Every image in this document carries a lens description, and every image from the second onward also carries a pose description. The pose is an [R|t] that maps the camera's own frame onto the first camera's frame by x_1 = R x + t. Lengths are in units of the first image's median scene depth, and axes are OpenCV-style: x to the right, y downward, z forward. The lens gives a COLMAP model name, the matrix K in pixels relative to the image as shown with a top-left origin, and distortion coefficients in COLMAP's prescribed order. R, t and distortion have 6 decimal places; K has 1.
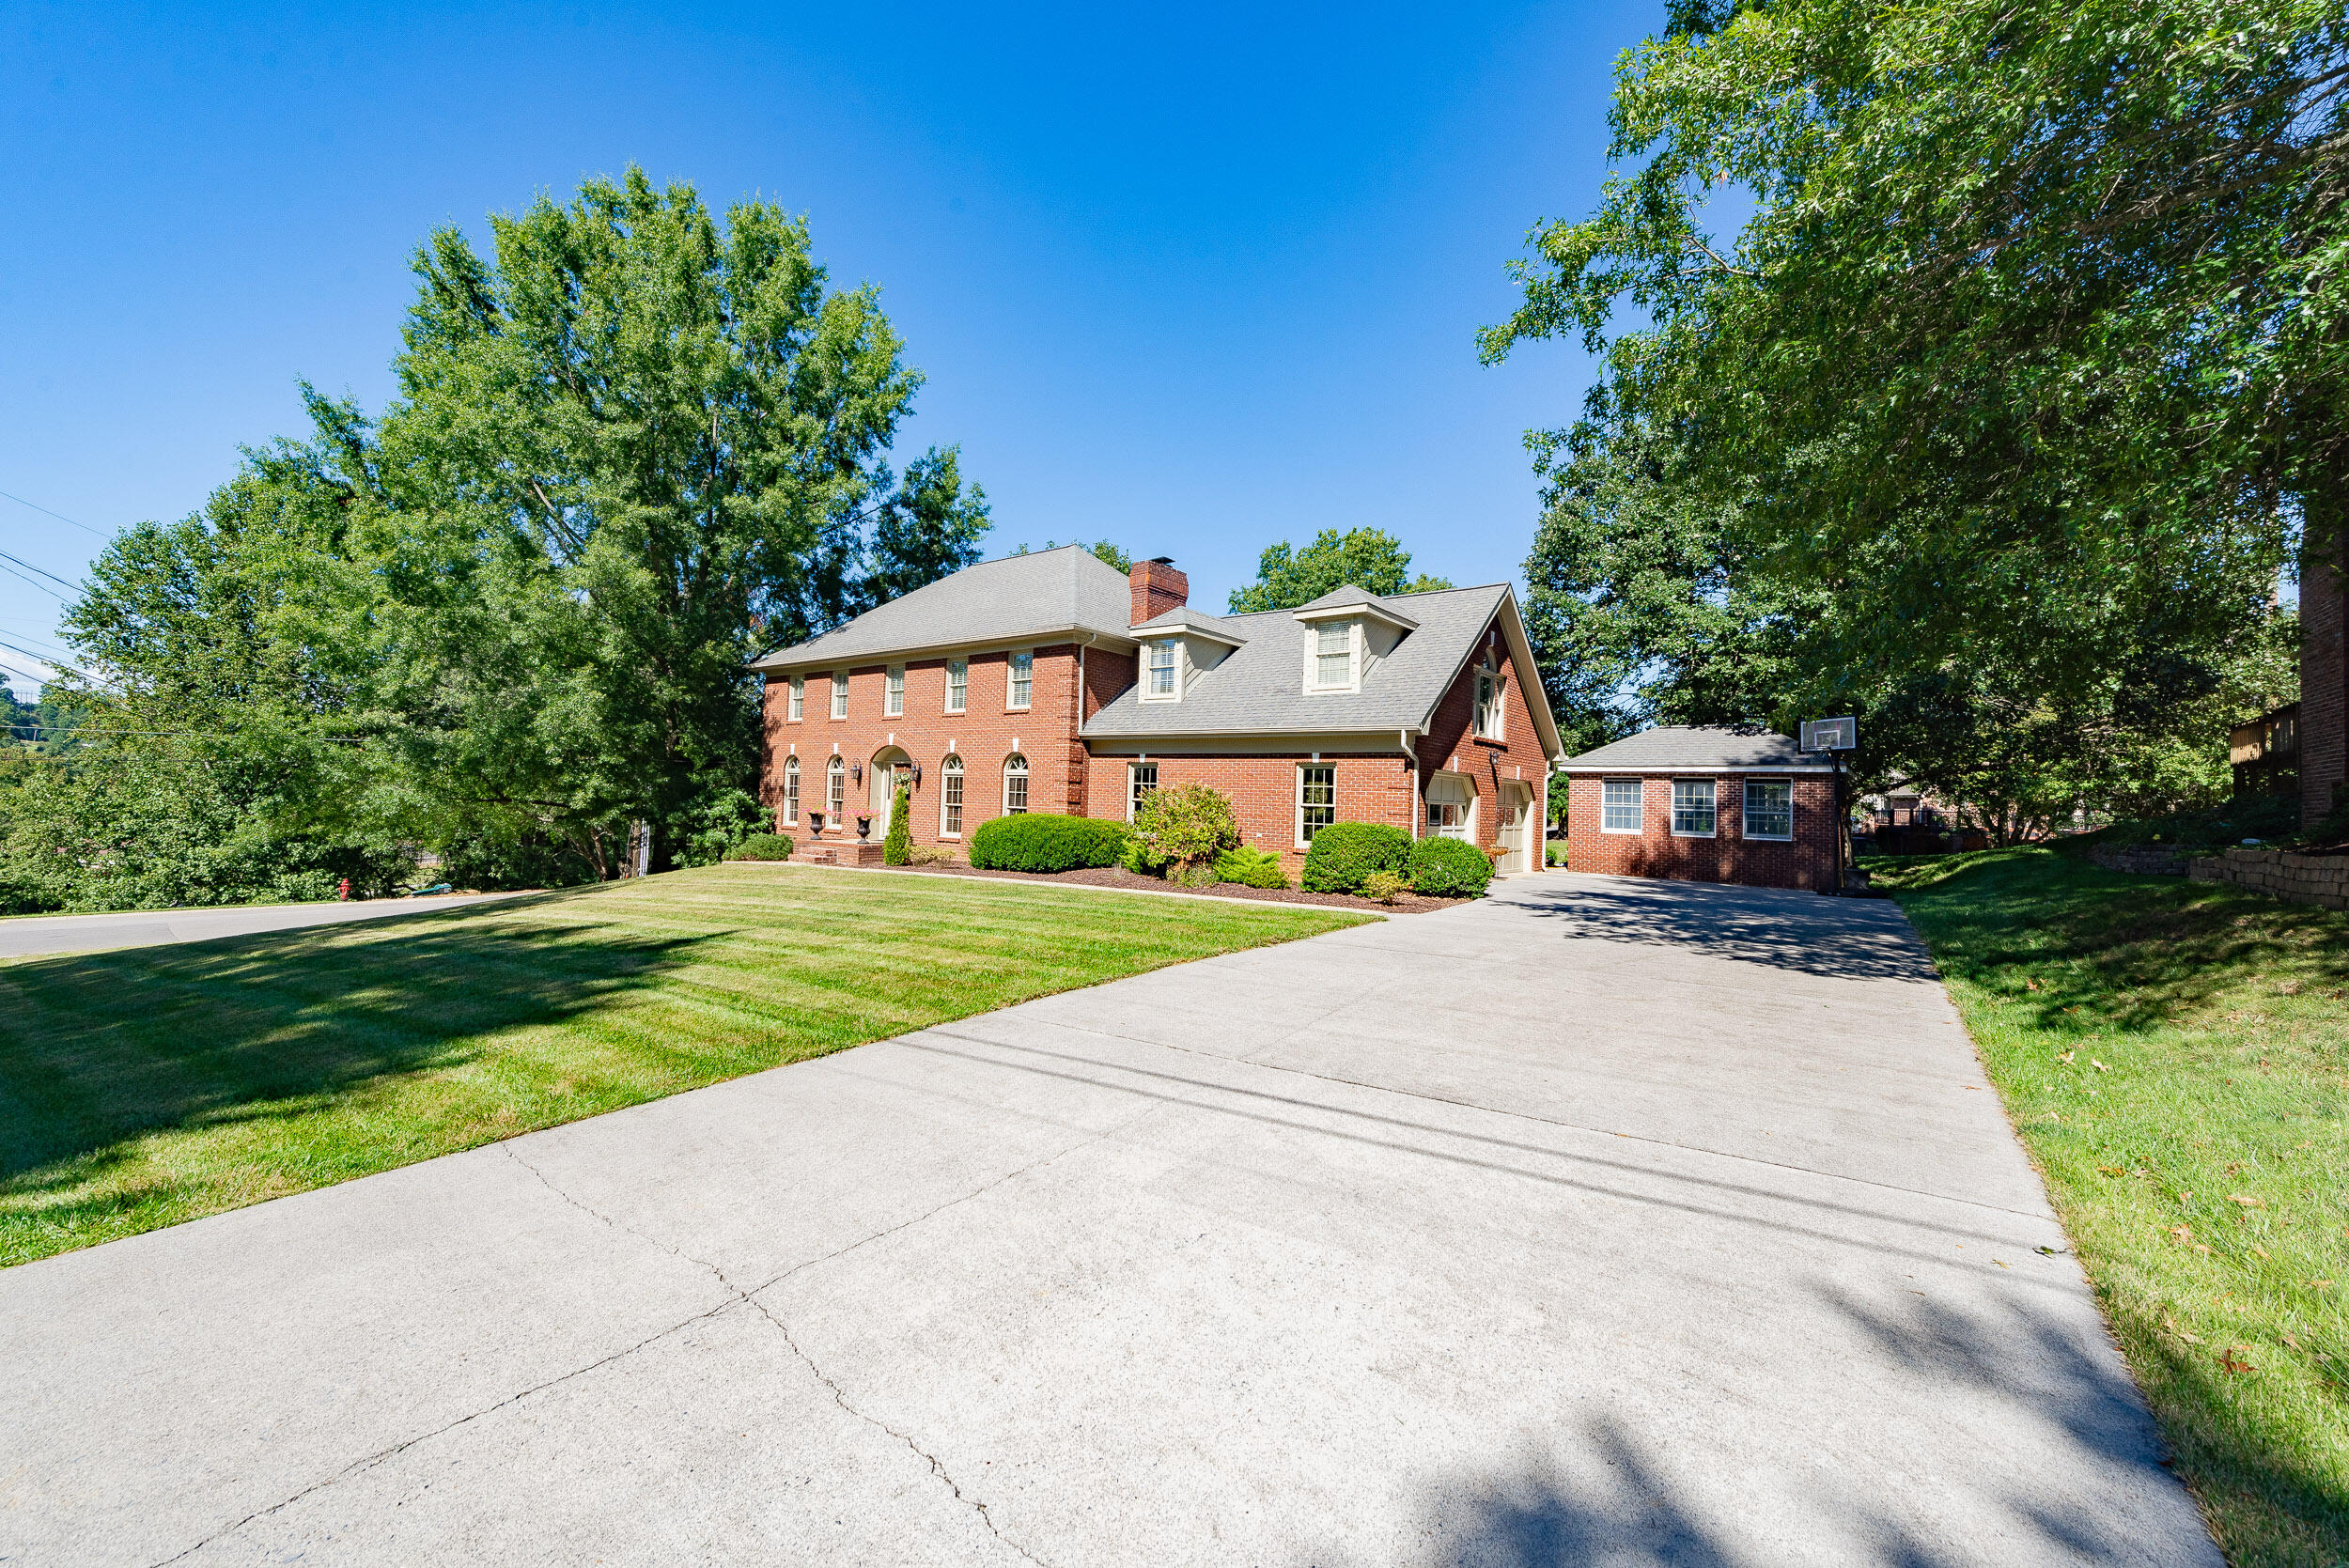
lens RADIAL K [[919.6, 0, 1174.5], [0, 919.6, 784.0], [0, 0, 1]] dist [-0.002389, -0.000041]
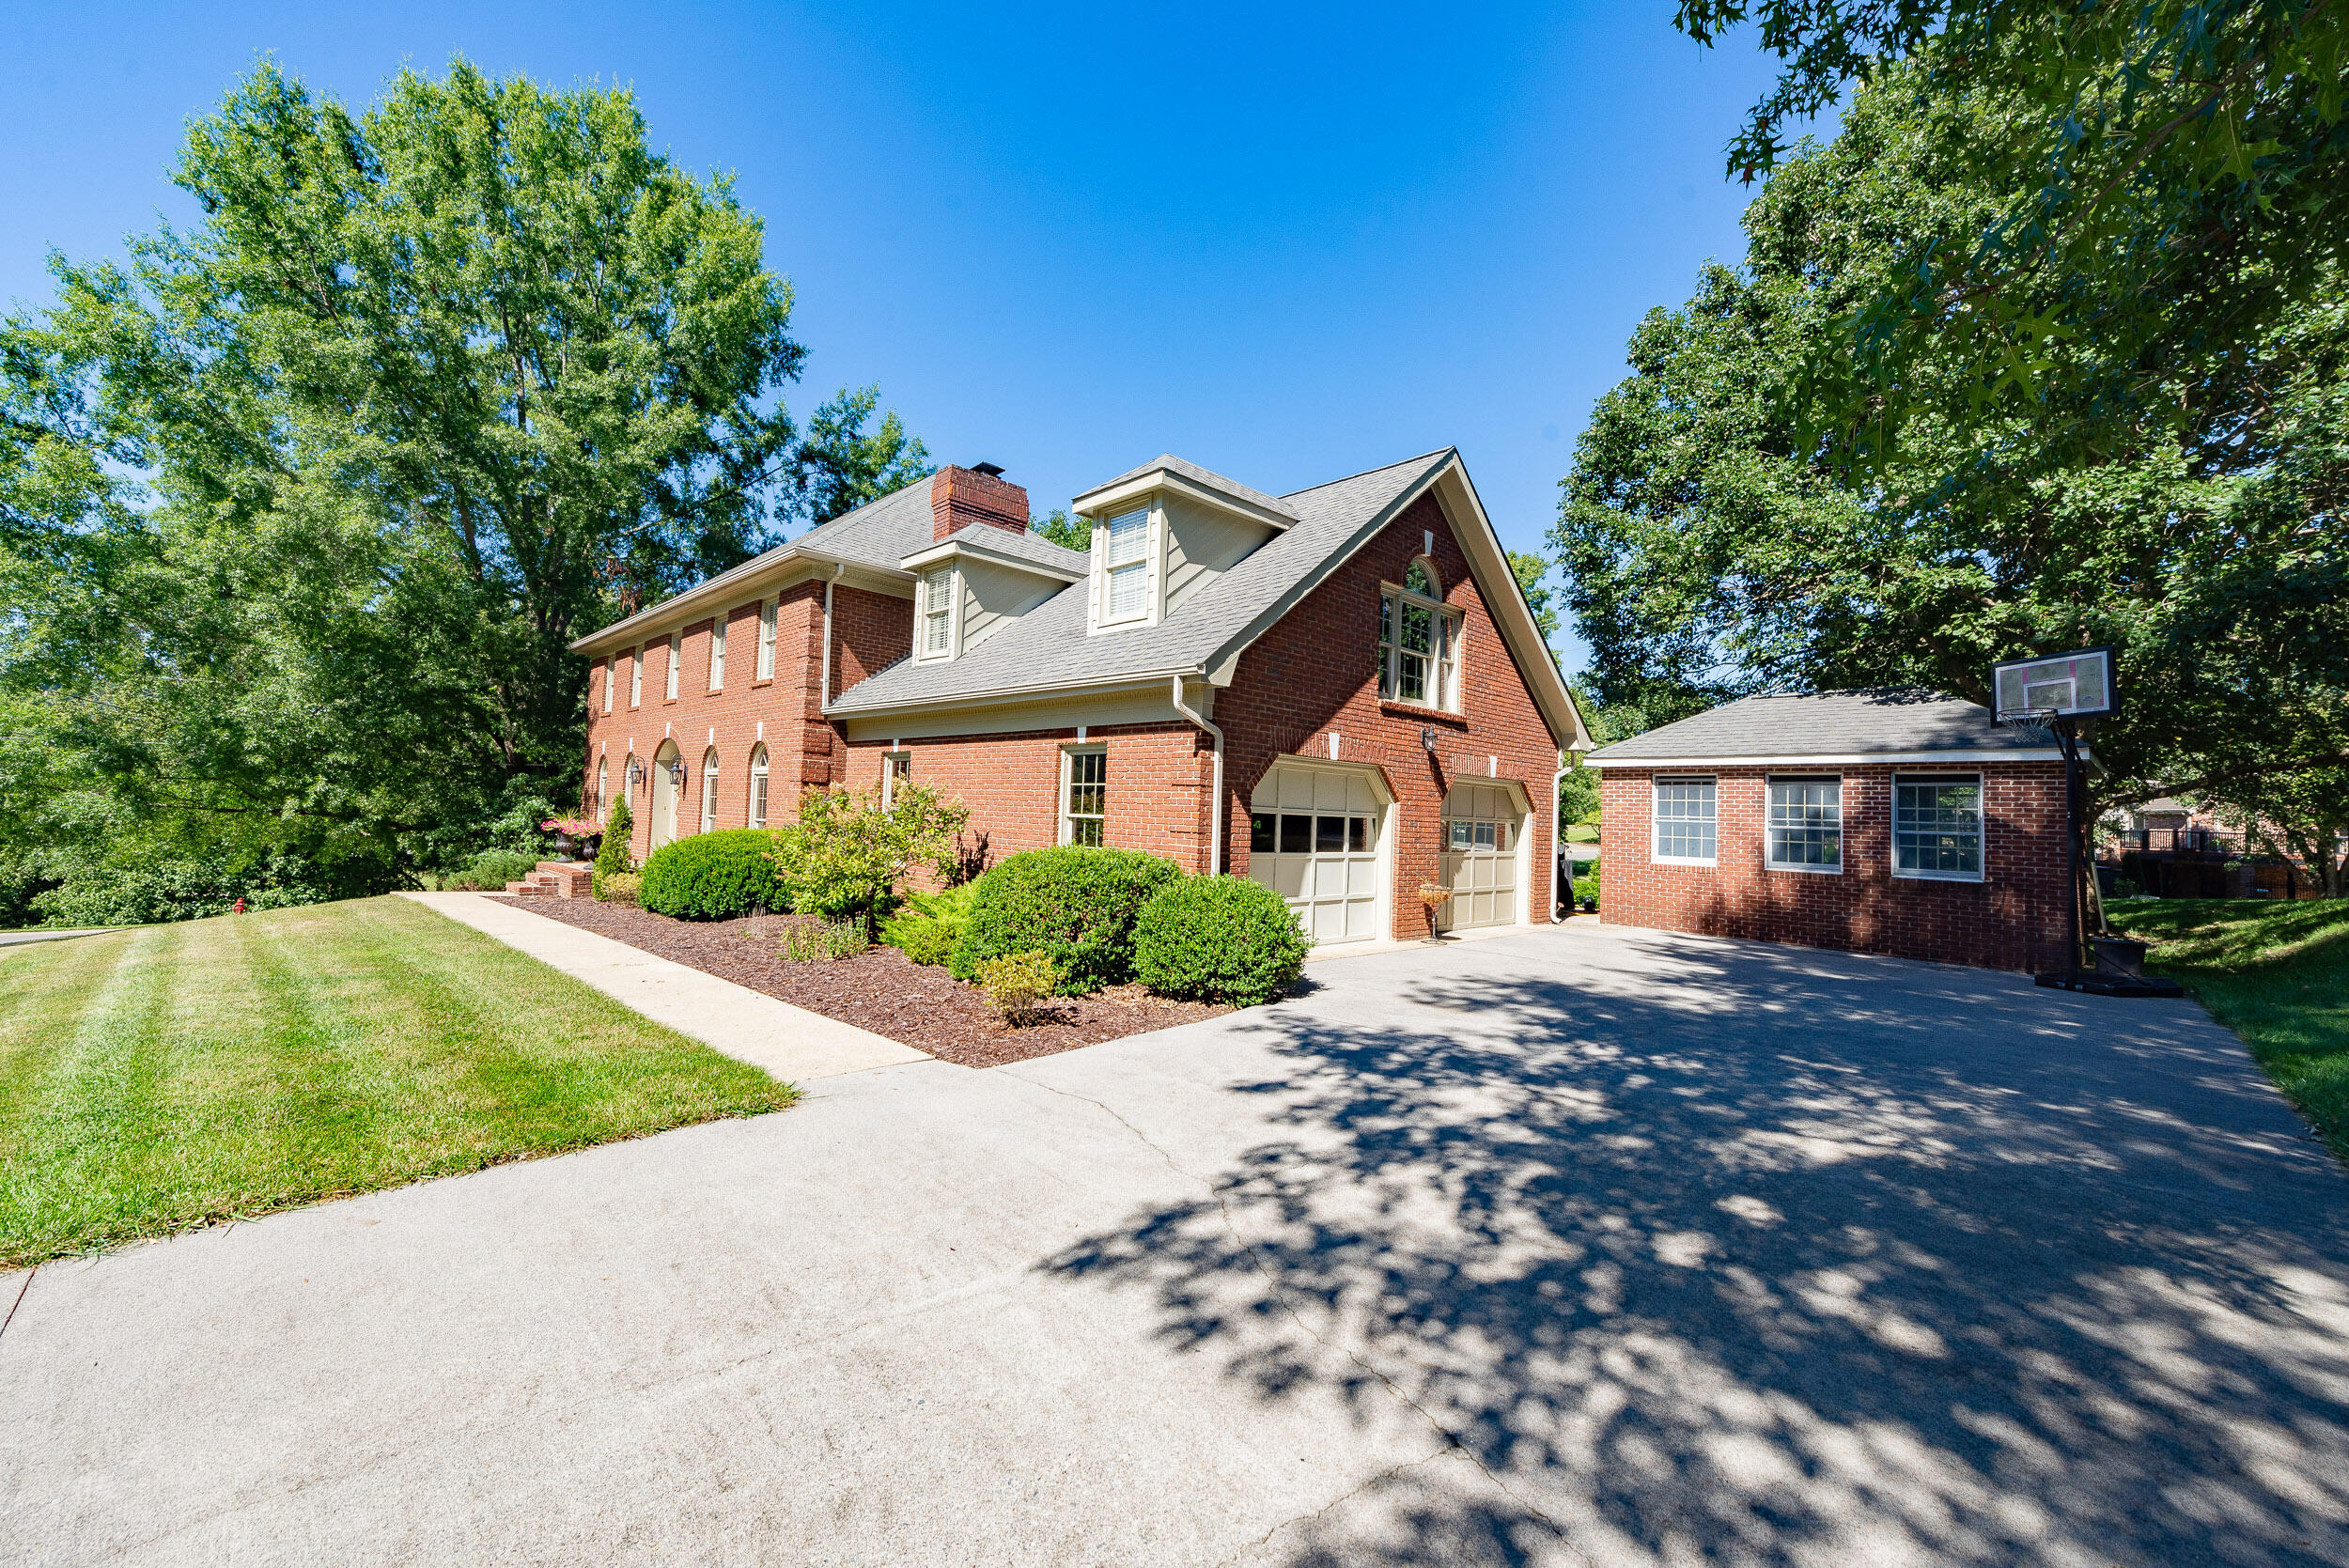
lens RADIAL K [[936.0, 0, 1174.5], [0, 936.0, 784.0], [0, 0, 1]] dist [0.001637, -0.000231]
pose [[0.991321, -0.001923, -0.131450, 0.233547], [-0.000395, 0.999845, -0.017608, 0.010384], [0.131463, 0.017507, 0.991166, 0.331593]]
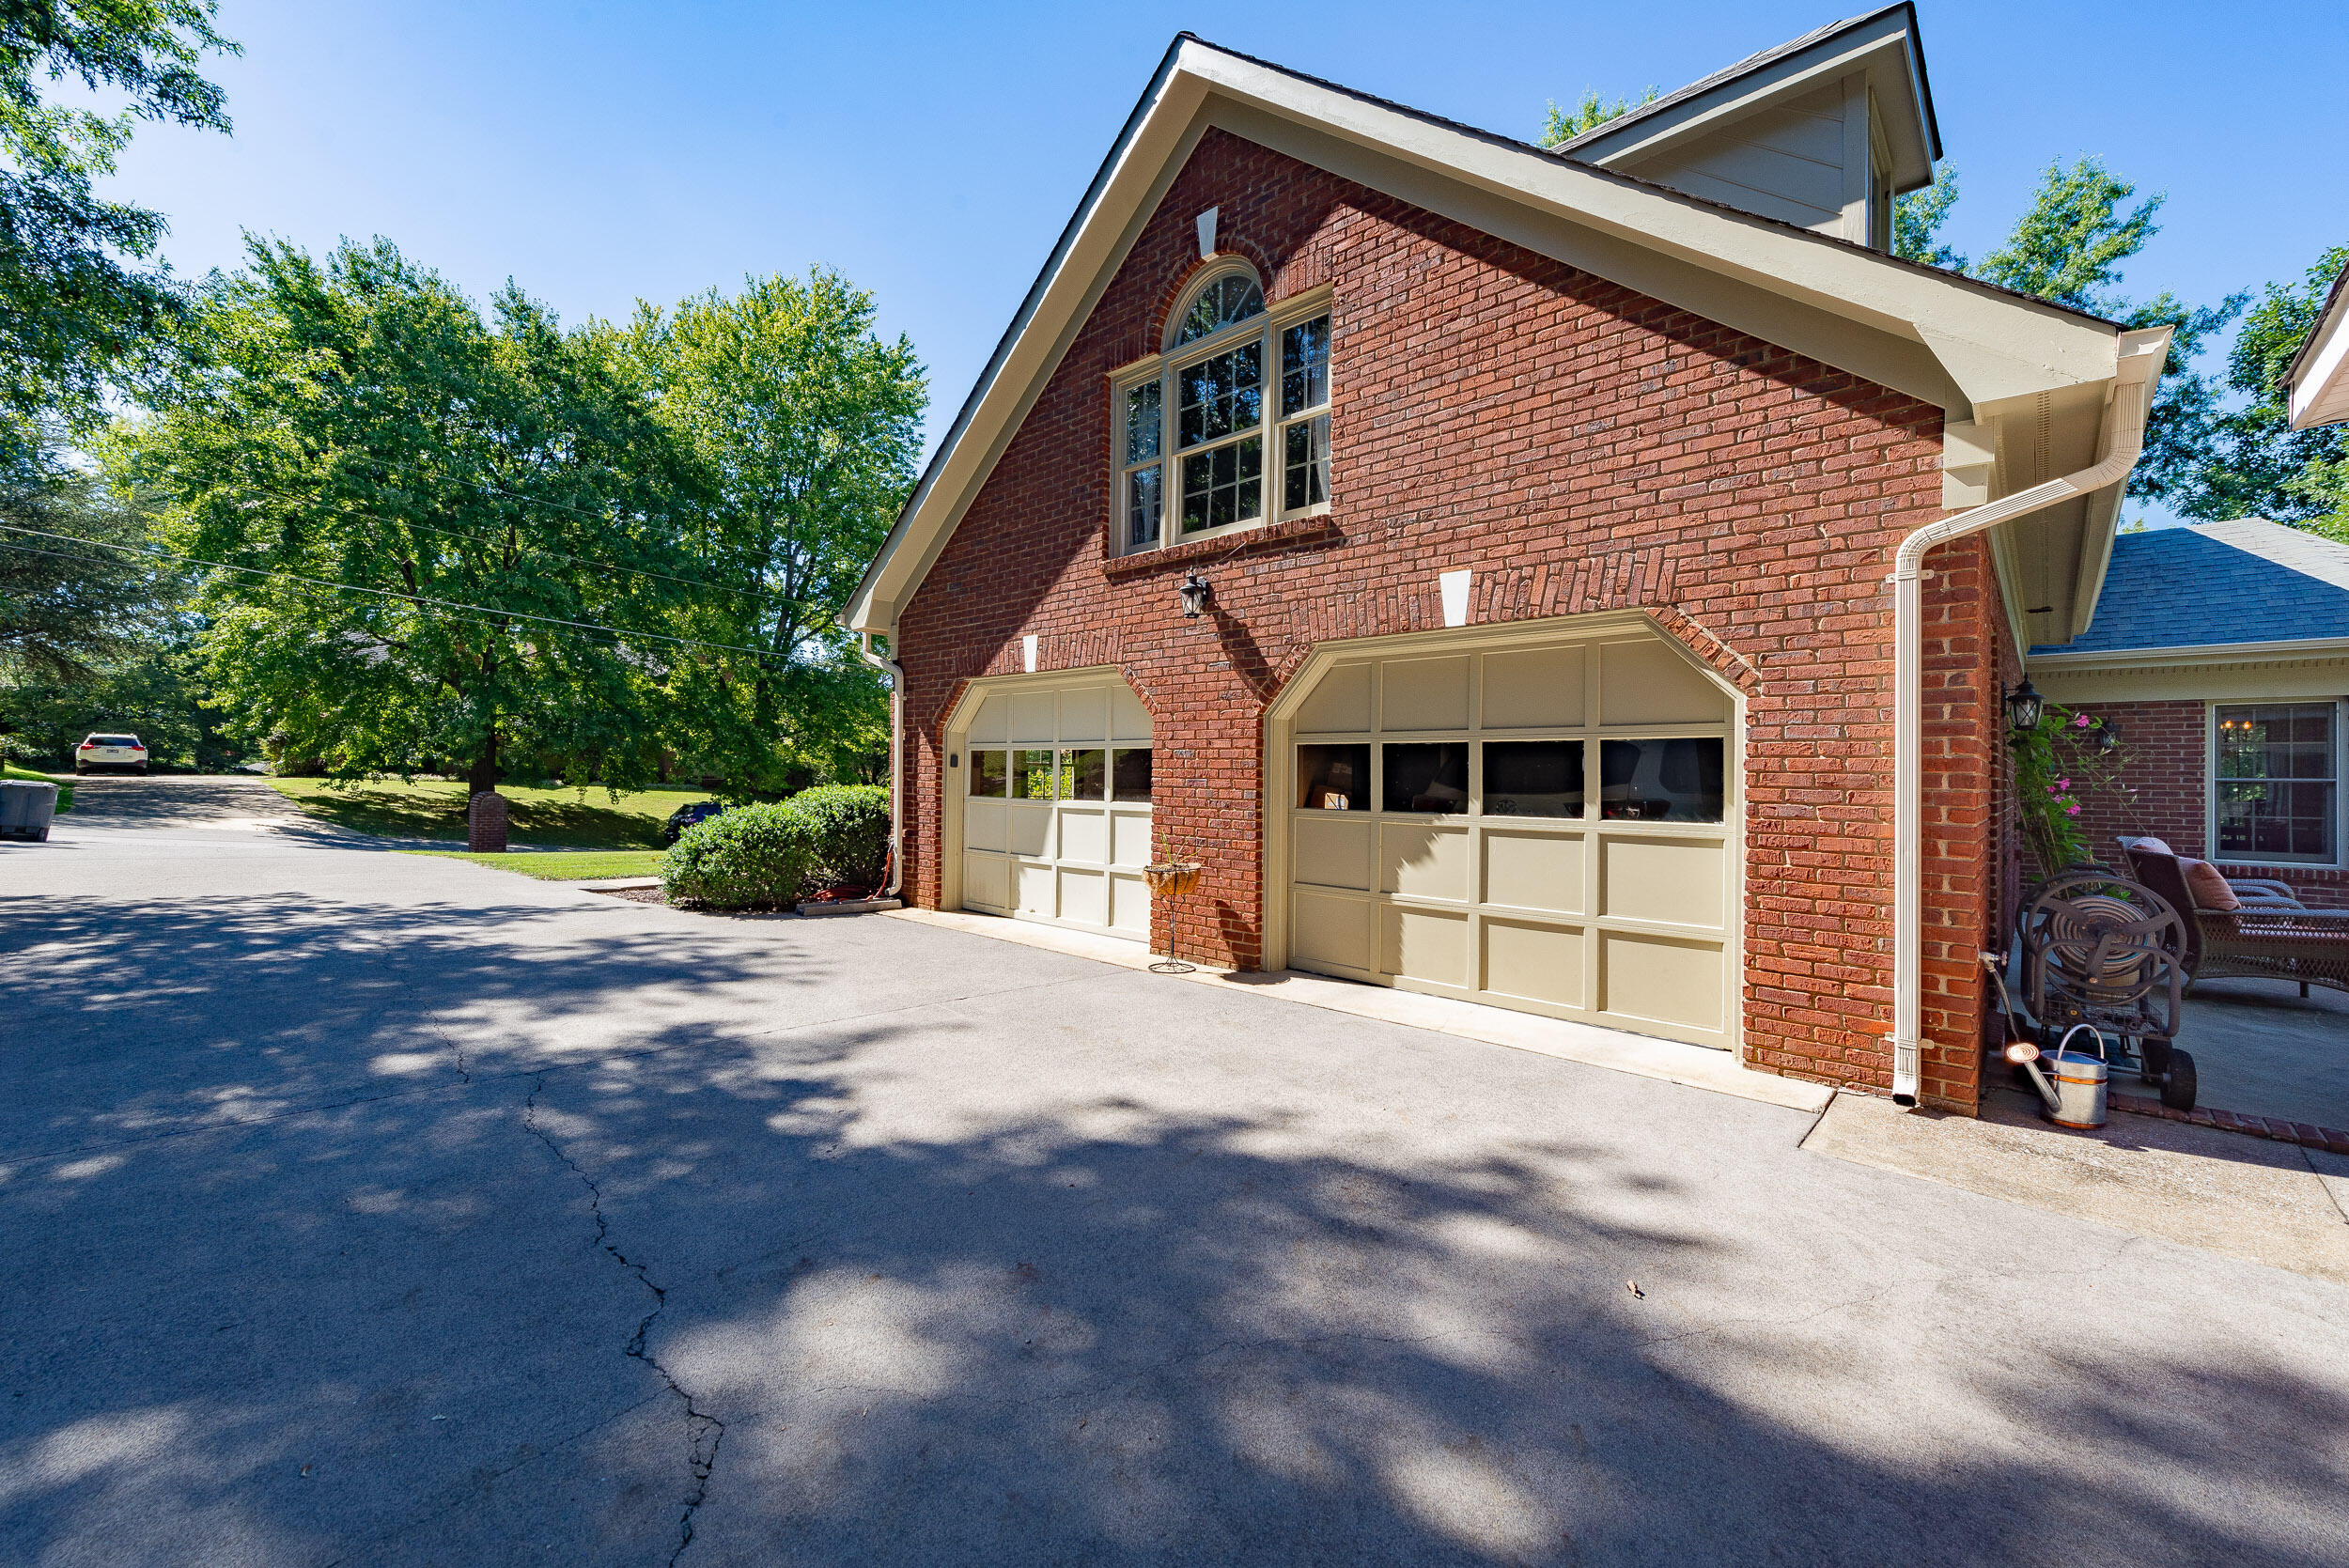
lens RADIAL K [[936.0, 0, 1174.5], [0, 936.0, 784.0], [0, 0, 1]] dist [0.001637, -0.000231]
pose [[-0.092197, -0.029942, -0.995291, 0.599301], [0.001974, 0.999540, -0.030252, 0.042671], [0.995739, -0.004754, -0.092095, 0.907542]]
